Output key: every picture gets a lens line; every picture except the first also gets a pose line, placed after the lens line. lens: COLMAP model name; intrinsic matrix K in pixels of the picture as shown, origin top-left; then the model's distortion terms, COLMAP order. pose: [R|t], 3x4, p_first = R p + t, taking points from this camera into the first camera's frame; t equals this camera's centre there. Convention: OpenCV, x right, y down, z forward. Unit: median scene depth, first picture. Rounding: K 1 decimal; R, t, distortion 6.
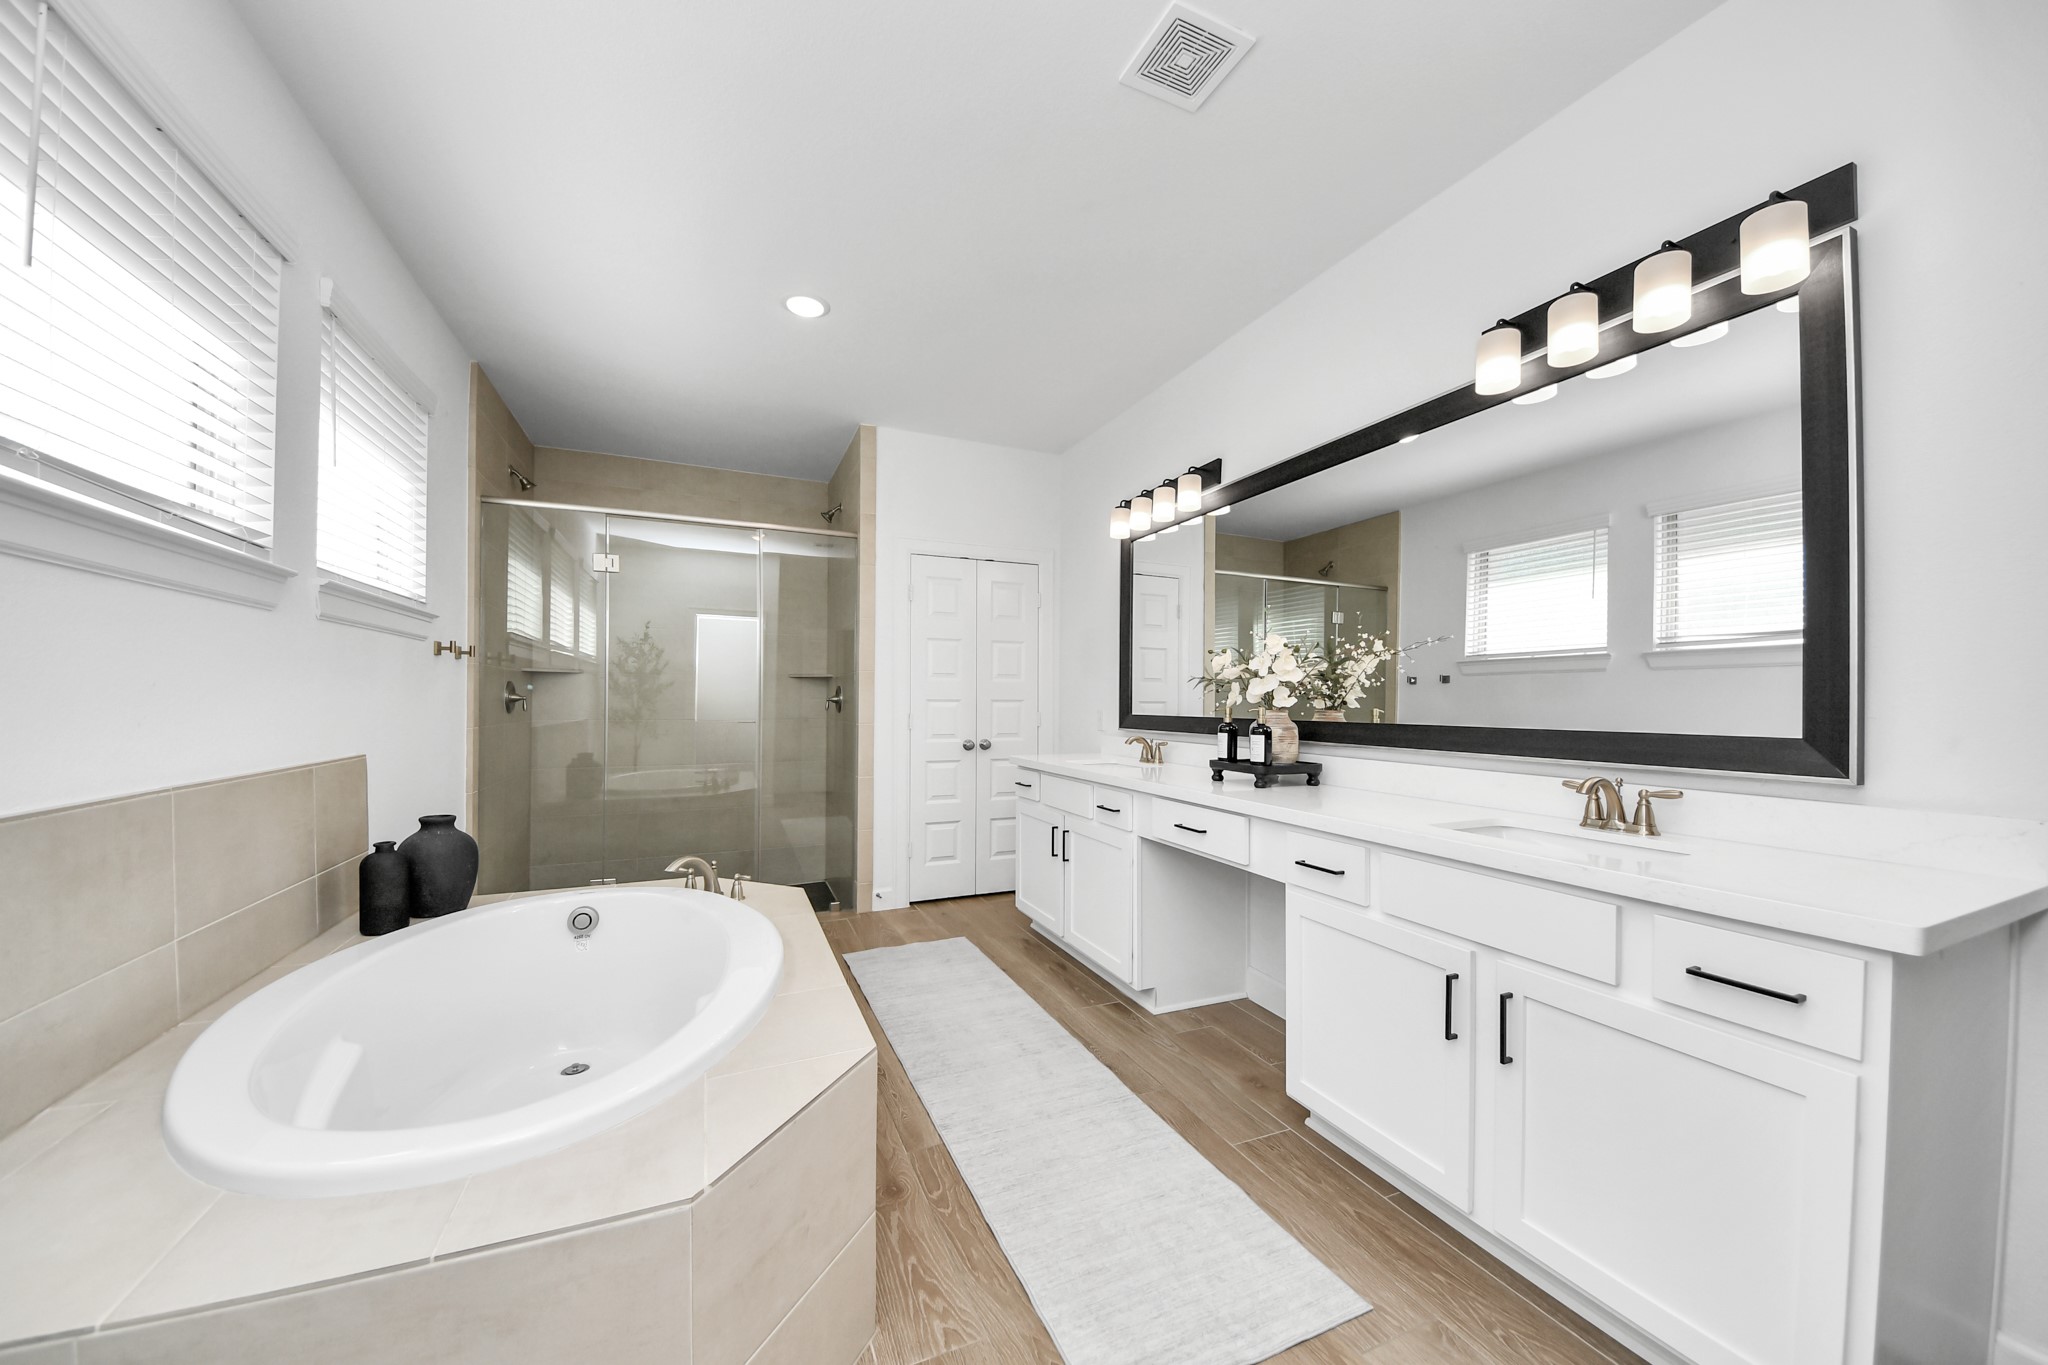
lens RADIAL K [[723.9, 0, 1021.0], [0, 723.9, 698.3], [0, 0, 1]] dist [0.000913, -0.008357]
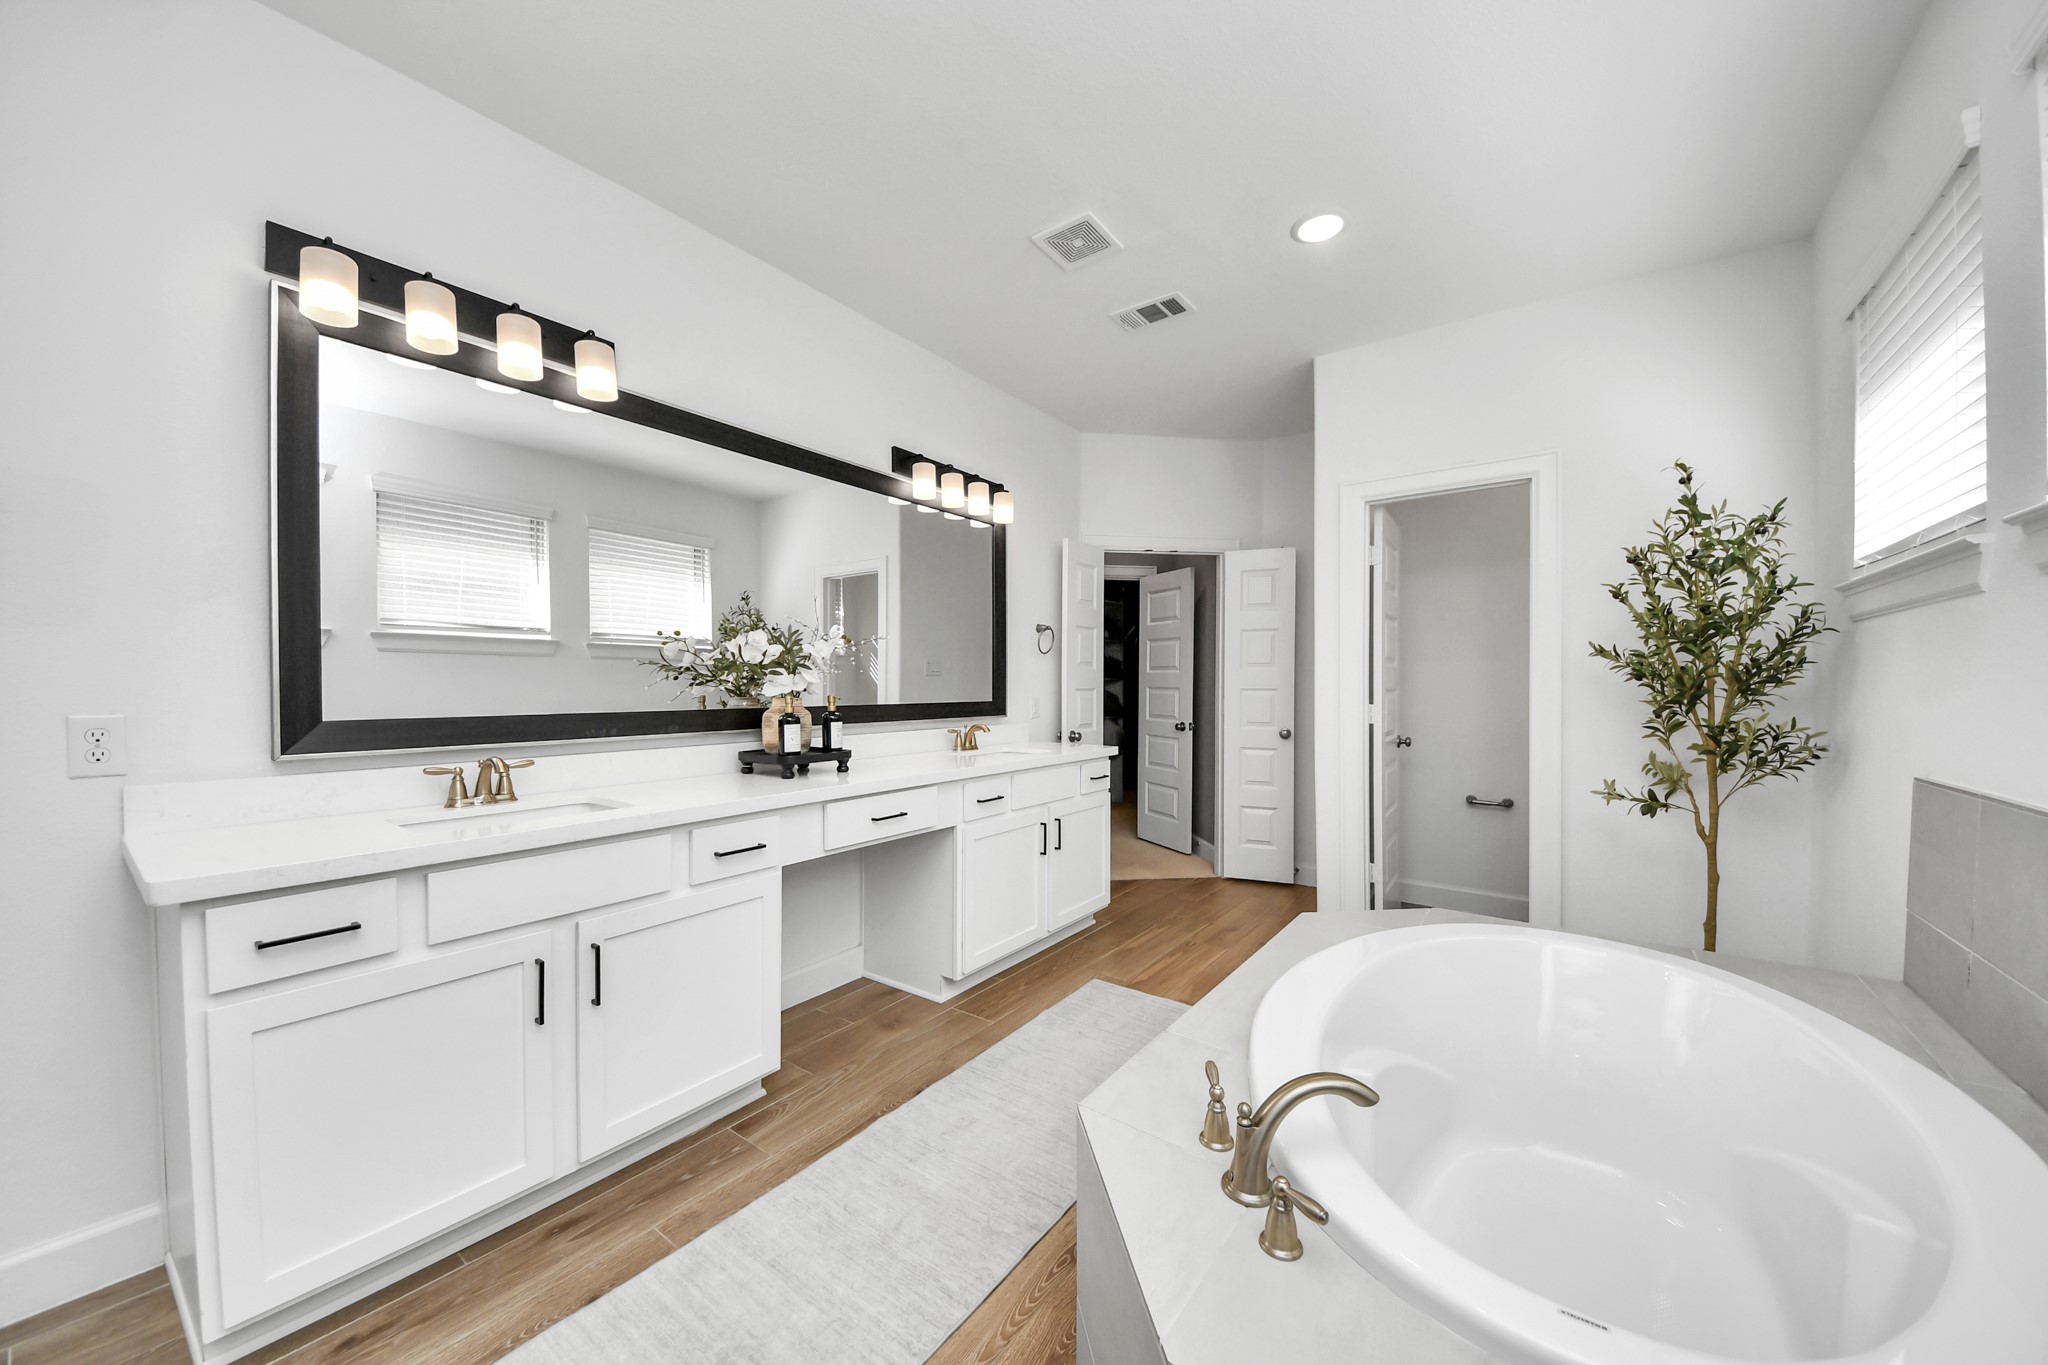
lens RADIAL K [[723.9, 0, 1021.0], [0, 723.9, 698.3], [0, 0, 1]] dist [0.000913, -0.008357]
pose [[-0.515310, -0.028549, 0.856528, -0.623264], [-0.012456, 0.999589, 0.025823, -0.010537], [-0.856914, 0.002638, -0.515453, 1.190433]]
